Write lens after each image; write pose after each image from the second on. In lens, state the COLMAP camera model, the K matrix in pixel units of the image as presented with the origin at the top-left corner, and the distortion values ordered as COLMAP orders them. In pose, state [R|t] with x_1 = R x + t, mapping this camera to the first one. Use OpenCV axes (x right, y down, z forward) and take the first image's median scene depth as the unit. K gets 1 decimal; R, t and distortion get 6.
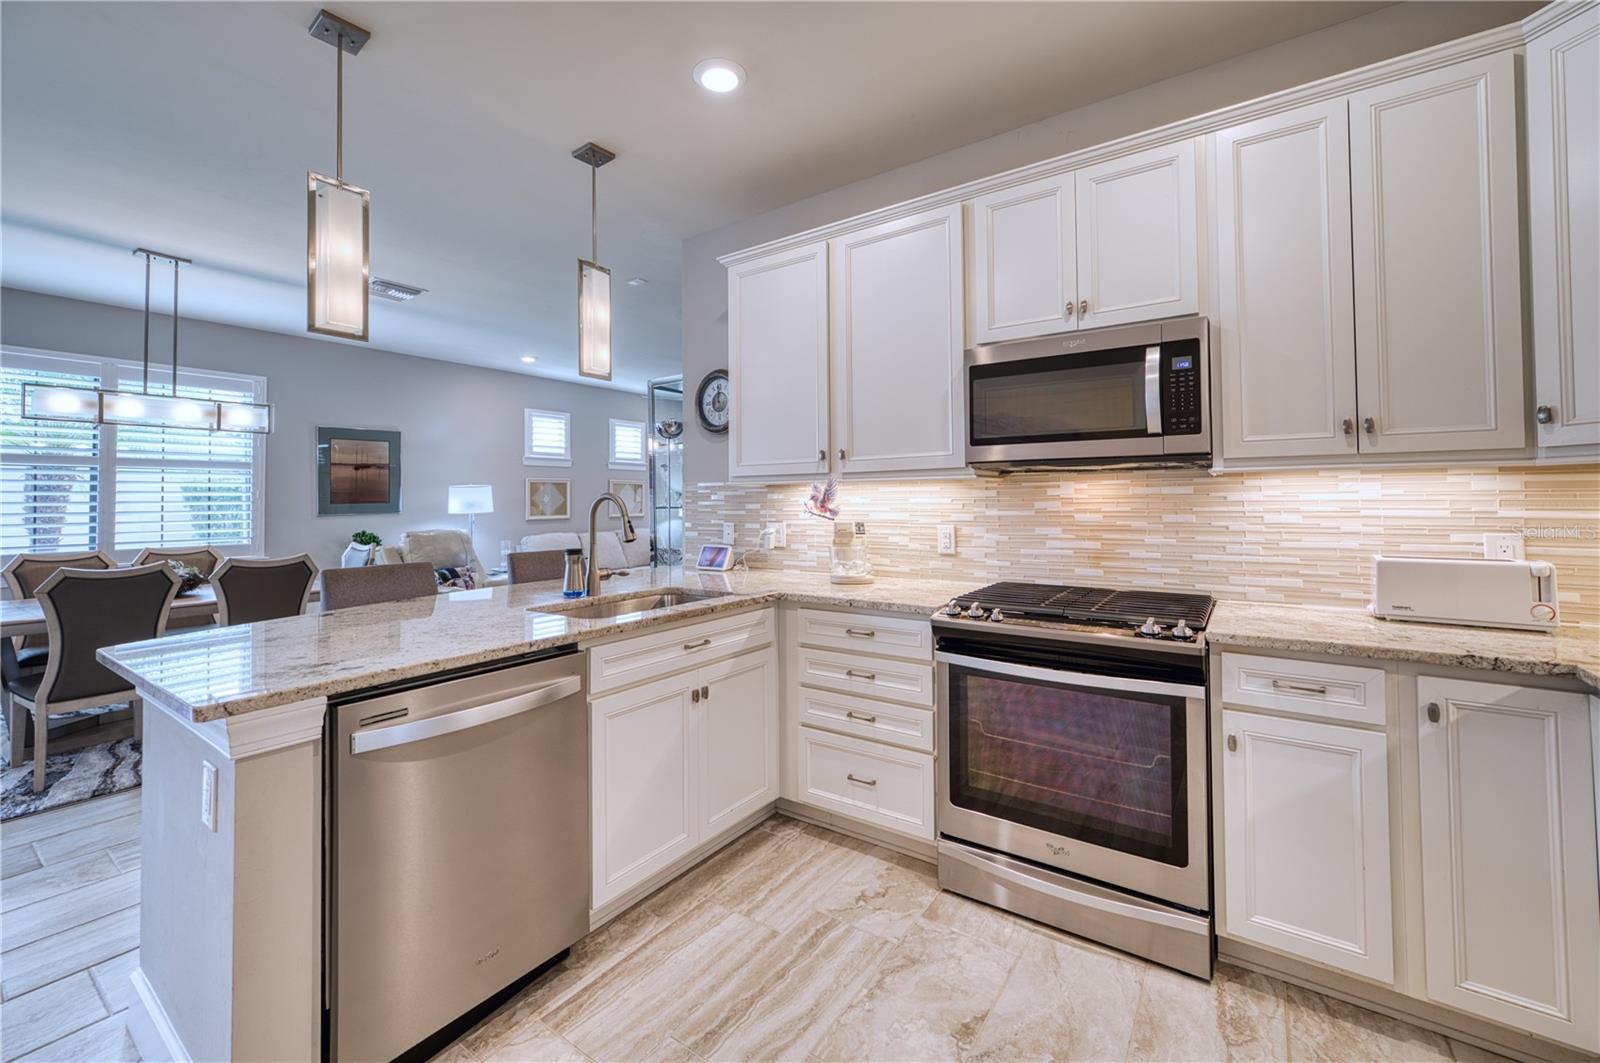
lens RADIAL K [[653.3, 0, 799.4], [0, 653.3, 488.1], [0, 0, 1]] dist [-0.000470, 0.000842]
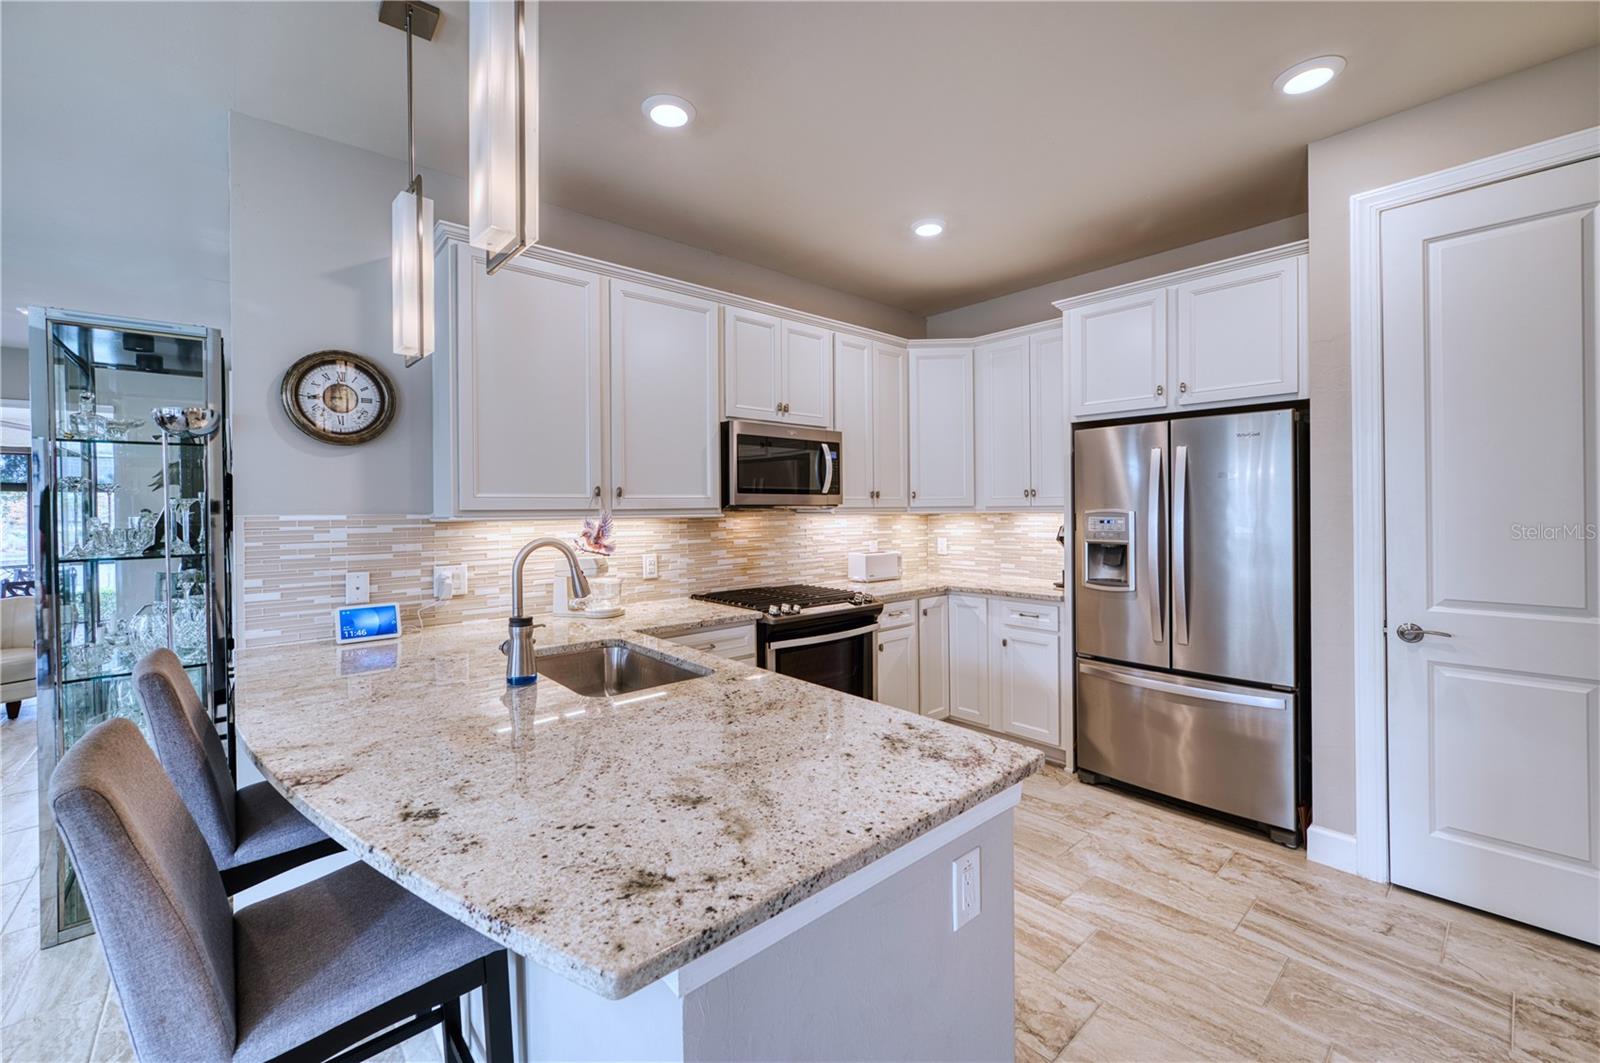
lens RADIAL K [[649.1, 0, 797.2], [0, 649.1, 509.0], [0, 0, 1]] dist [-0.001812, 0.000043]
pose [[0.240251, 0.004391, 0.970701, -1.005303], [-0.012439, 0.999922, -0.001444, -0.030605], [-0.970631, -0.011728, 0.240286, 0.554308]]
